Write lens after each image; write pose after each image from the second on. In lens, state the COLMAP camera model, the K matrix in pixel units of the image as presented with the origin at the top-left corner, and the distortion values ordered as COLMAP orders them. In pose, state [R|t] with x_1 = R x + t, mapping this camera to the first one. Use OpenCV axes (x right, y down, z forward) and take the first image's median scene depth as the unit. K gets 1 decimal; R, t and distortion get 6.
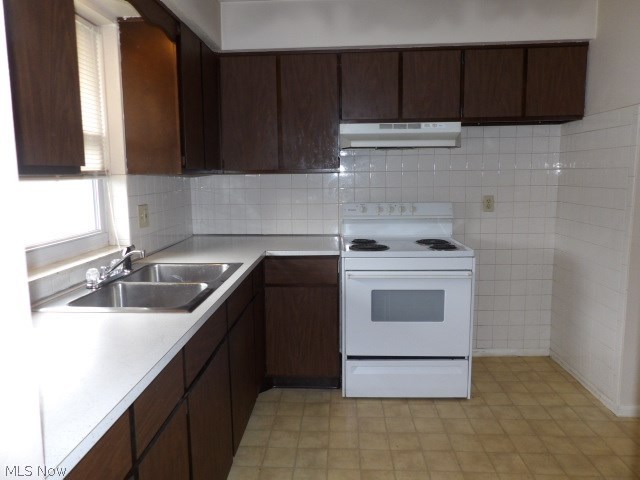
lens RADIAL K [[462.5, 0, 317.5], [0, 462.5, 241.4], [0, 0, 1]] dist [0.025763, 0.012331]
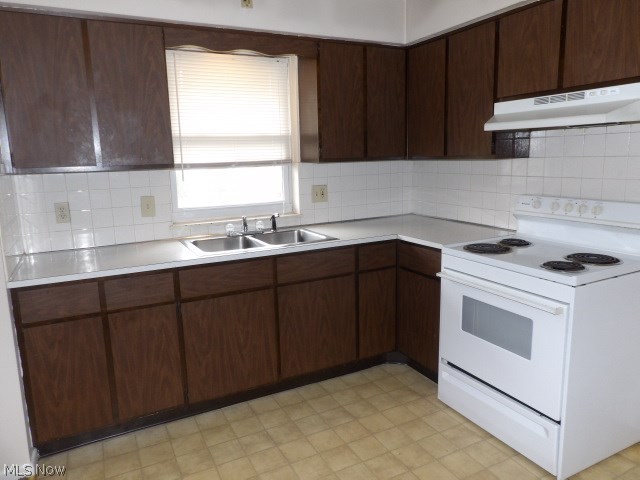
lens RADIAL K [[462.5, 0, 317.6], [0, 462.5, 237.0], [0, 0, 1]] dist [0.025763, 0.012331]
pose [[0.500836, 0.153563, -0.851811, 0.698866], [-0.104385, 0.987669, 0.116681, -0.077572], [0.859225, 0.030478, 0.510690, 0.297417]]
